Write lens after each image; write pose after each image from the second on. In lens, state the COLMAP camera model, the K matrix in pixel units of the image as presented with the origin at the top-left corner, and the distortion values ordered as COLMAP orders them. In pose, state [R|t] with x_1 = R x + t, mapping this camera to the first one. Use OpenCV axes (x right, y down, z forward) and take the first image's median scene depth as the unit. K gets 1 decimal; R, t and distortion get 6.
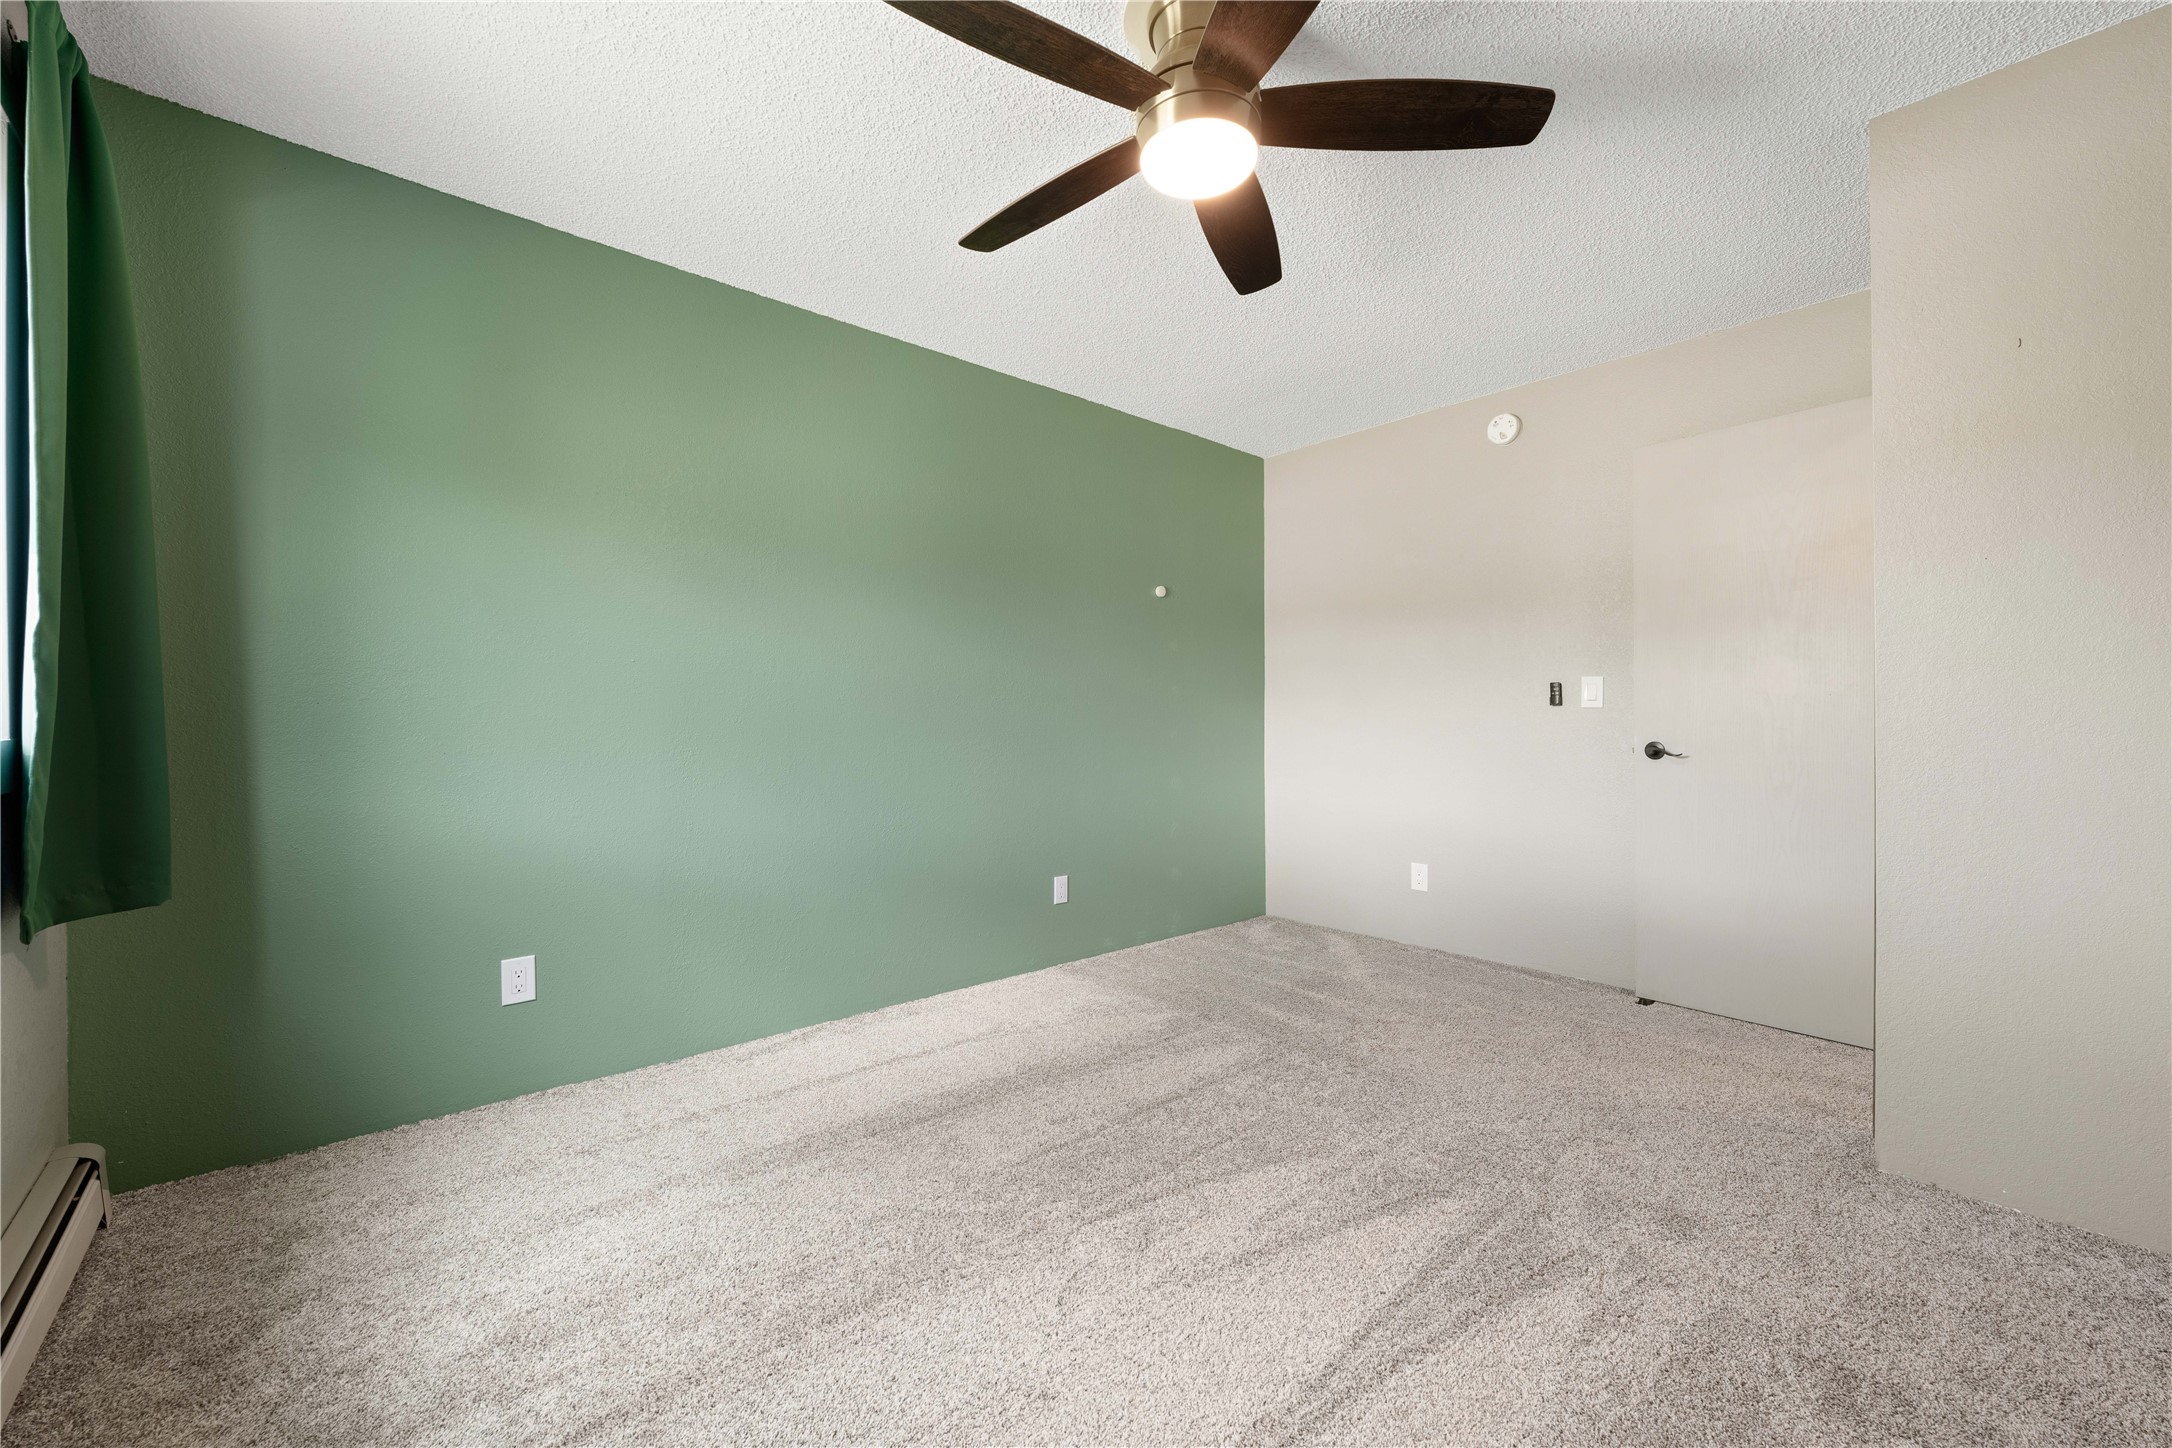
lens RADIAL K [[904.6, 0, 1097.2], [0, 904.6, 719.1], [0, 0, 1]] dist [-0.001695, -0.000050]
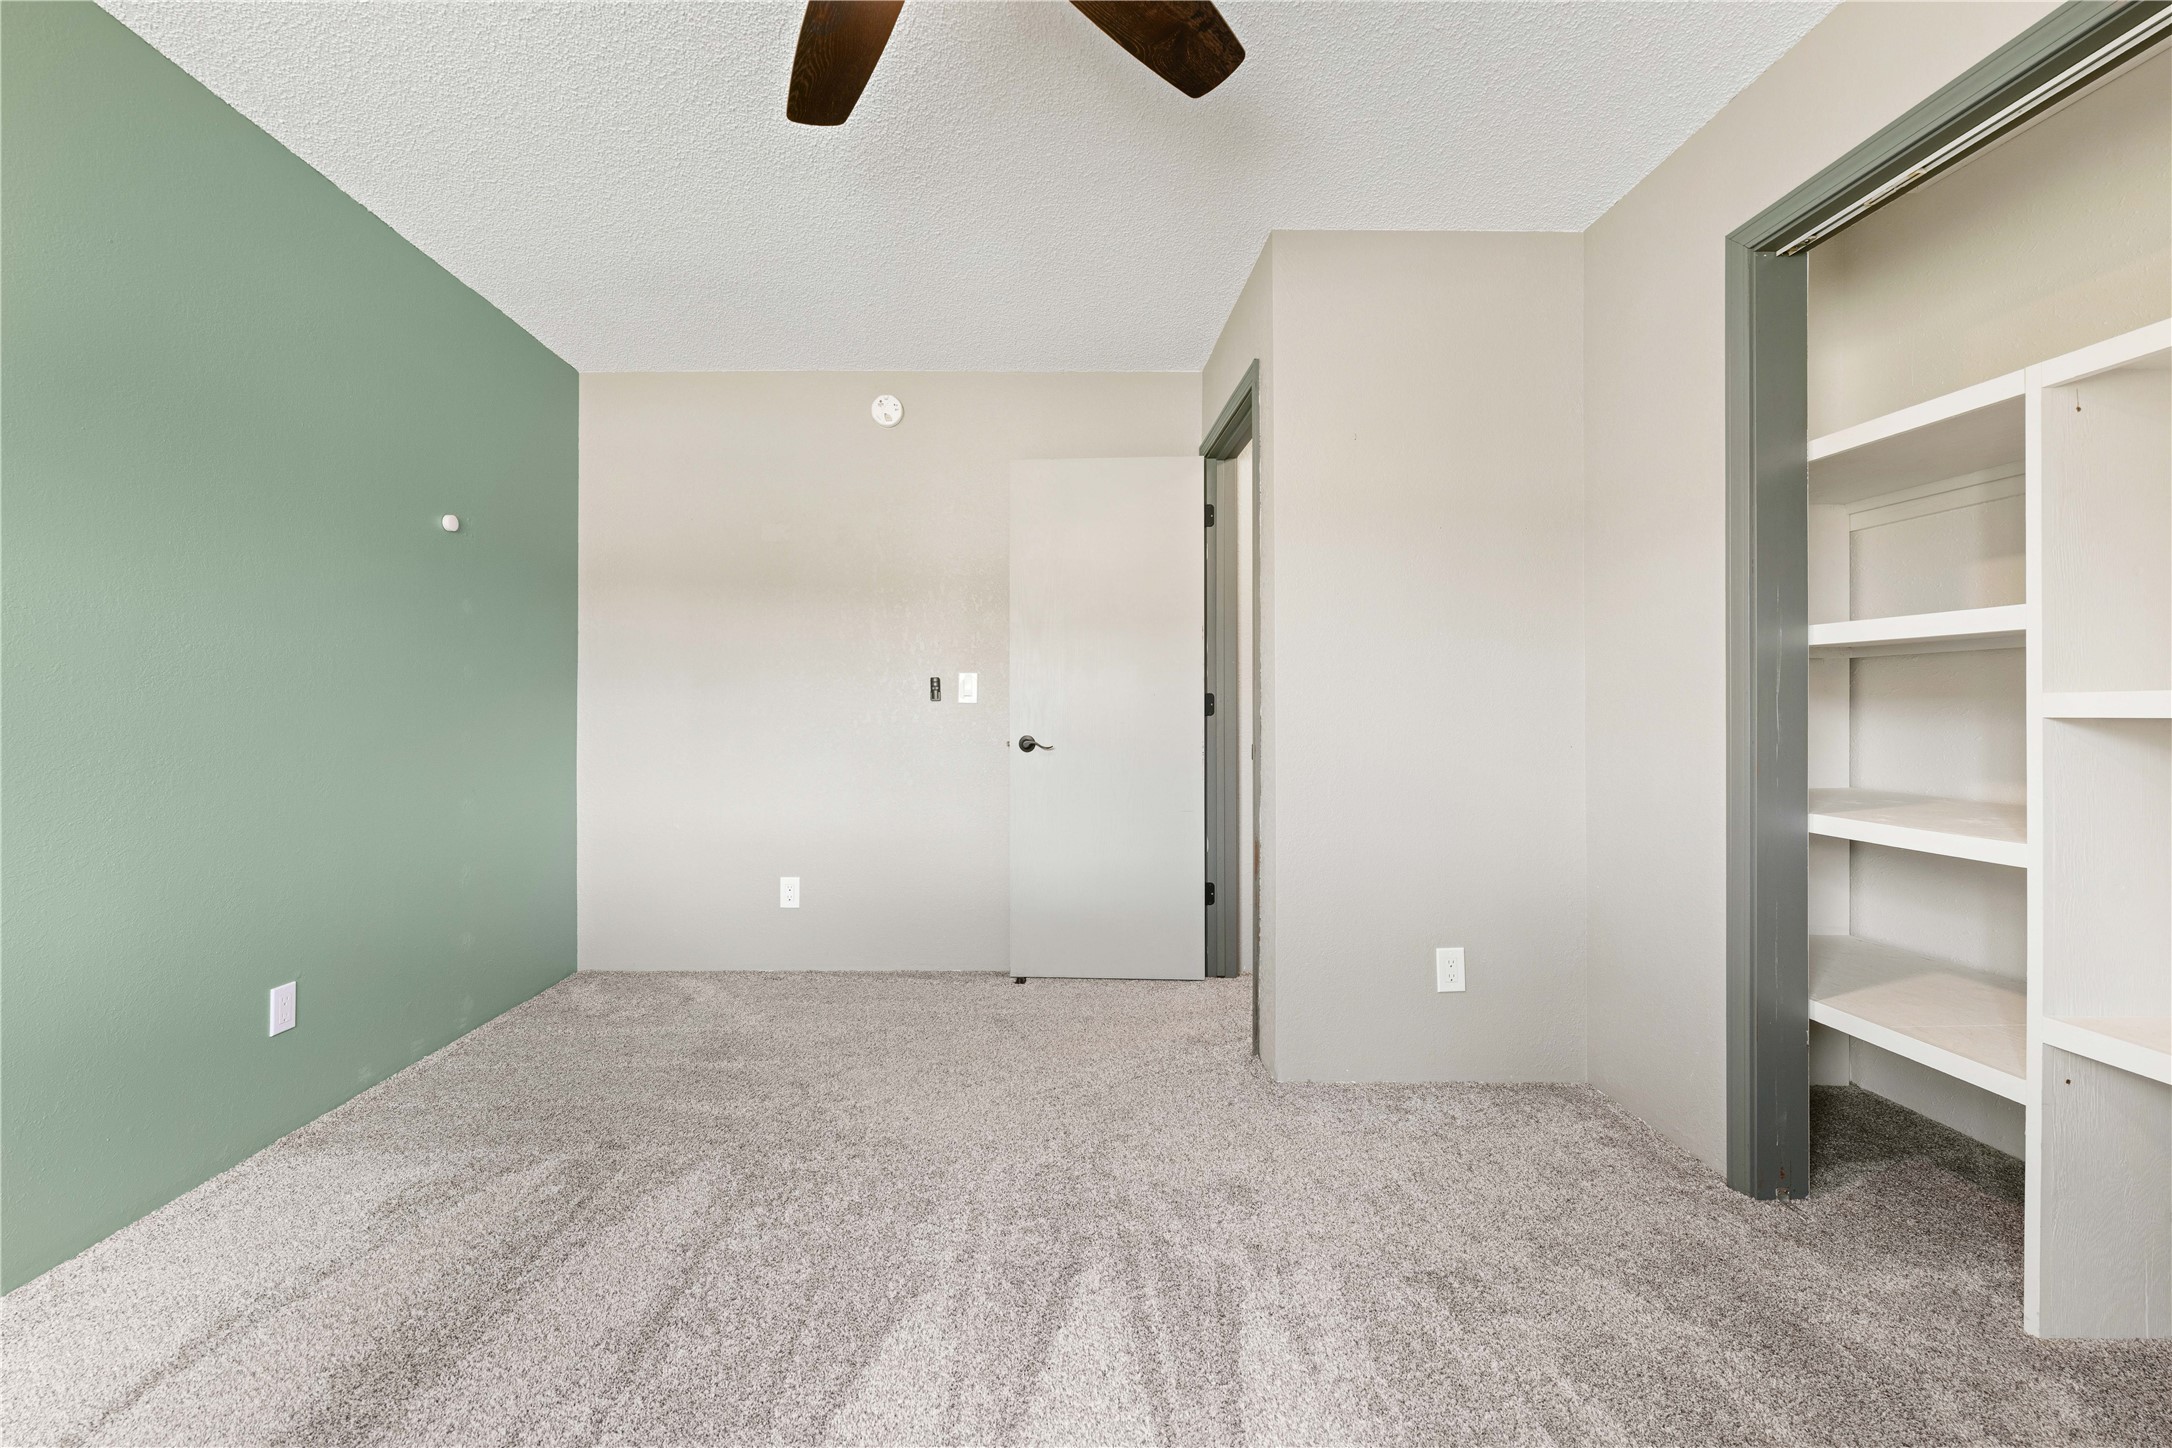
lens RADIAL K [[904.6, 0, 1097.2], [0, 904.6, 719.1], [0, 0, 1]] dist [-0.001695, -0.000050]
pose [[0.650604, -0.001279, 0.759416, -0.149084], [-0.003906, 0.999980, 0.005029, -0.000371], [-0.759407, -0.006238, 0.650586, 0.251047]]
